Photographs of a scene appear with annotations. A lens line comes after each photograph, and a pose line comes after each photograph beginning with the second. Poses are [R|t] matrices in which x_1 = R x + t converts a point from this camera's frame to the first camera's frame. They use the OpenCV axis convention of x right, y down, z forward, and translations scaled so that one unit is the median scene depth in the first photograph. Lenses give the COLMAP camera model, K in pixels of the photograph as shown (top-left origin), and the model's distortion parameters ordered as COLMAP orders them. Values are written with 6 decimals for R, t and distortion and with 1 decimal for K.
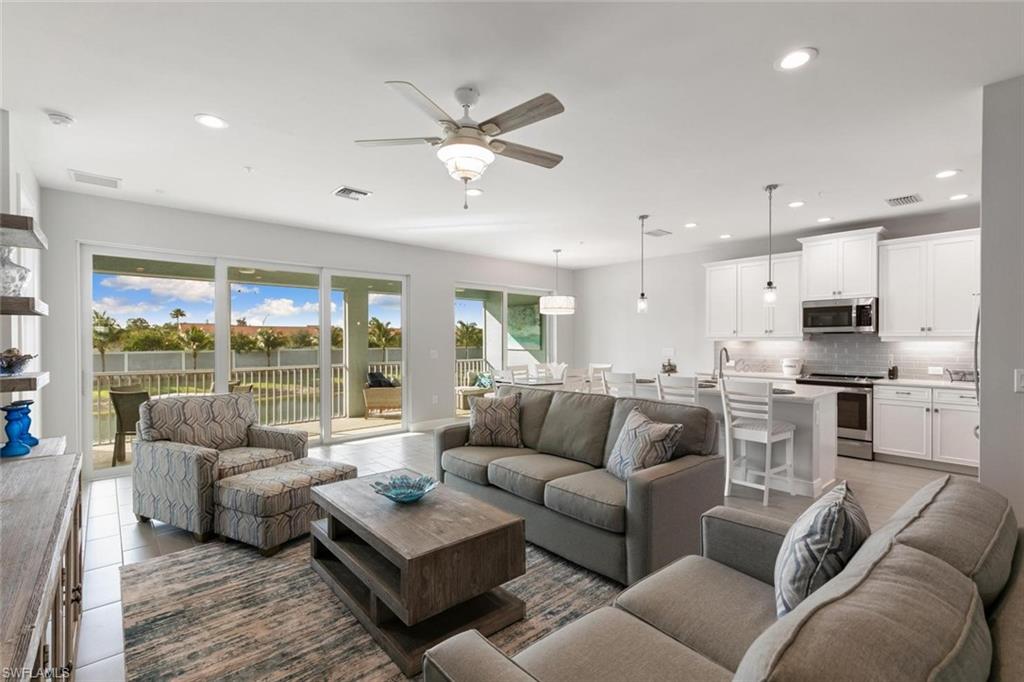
lens RADIAL K [[457.3, 0, 509.5], [0, 457.3, 340.5], [0, 0, 1]] dist [-0.000262, -0.001783]
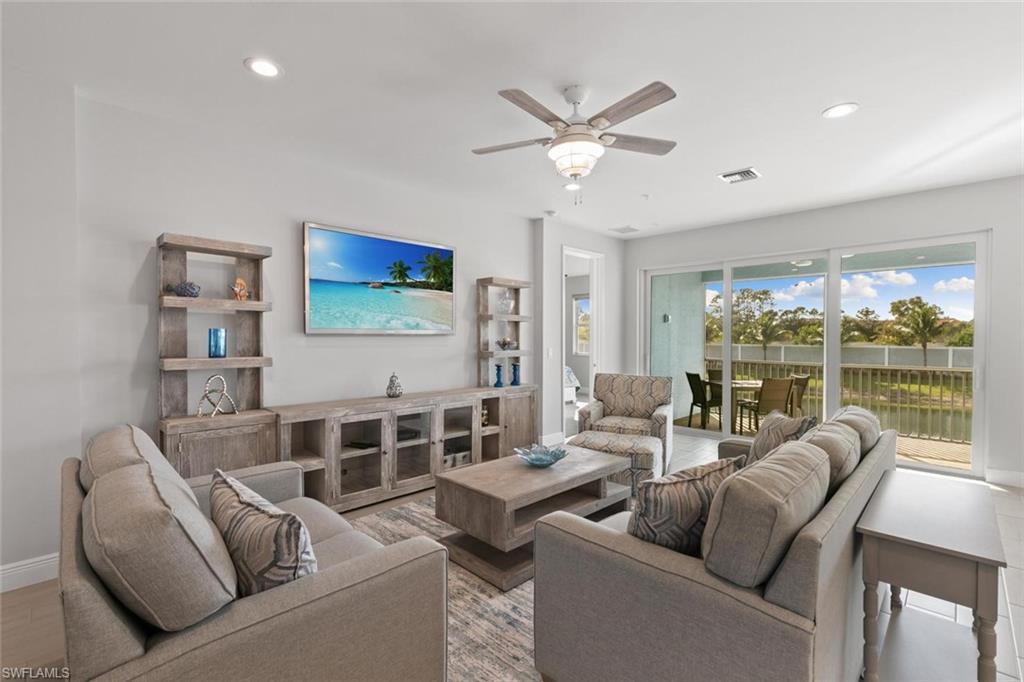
lens RADIAL K [[457.3, 0, 513.5], [0, 457.3, 344.0], [0, 0, 1]] dist [-0.000262, -0.001783]
pose [[0.058538, 0.020131, -0.998082, 0.131286], [-0.000475, 0.999797, 0.020138, 0.000273], [0.998285, -0.000705, 0.058536, 0.114900]]
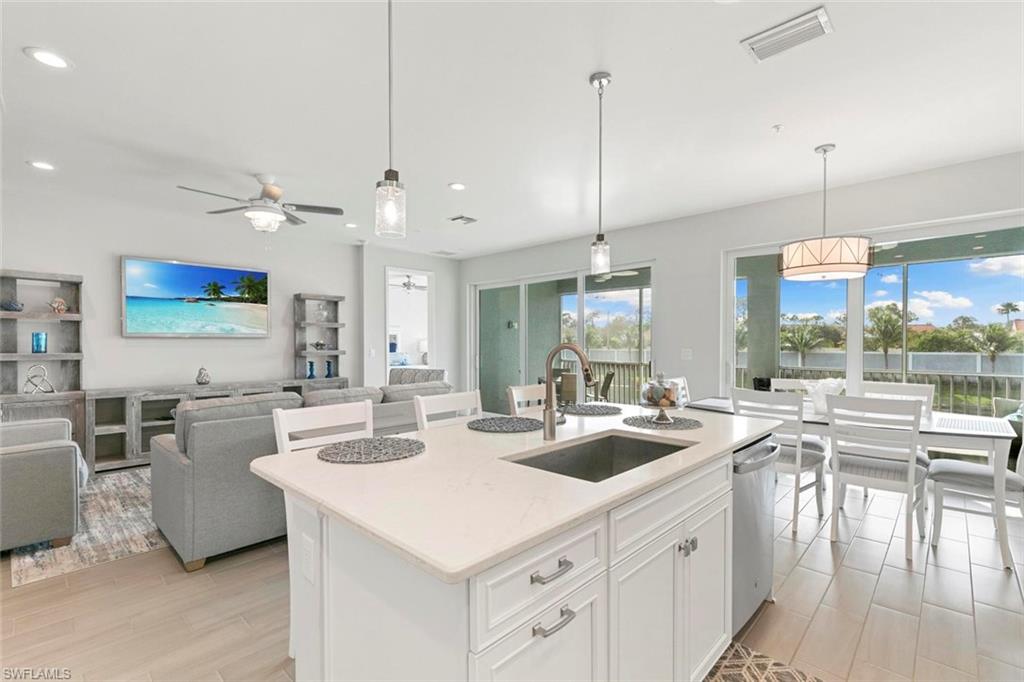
lens RADIAL K [[457.3, 0, 512.6], [0, 457.3, 344.7], [0, 0, 1]] dist [-0.000262, -0.001783]
pose [[0.094311, 0.007780, -0.995512, 0.142408], [0.000924, 0.999968, 0.007902, 0.000595], [0.995542, -0.001665, 0.094301, 0.130845]]
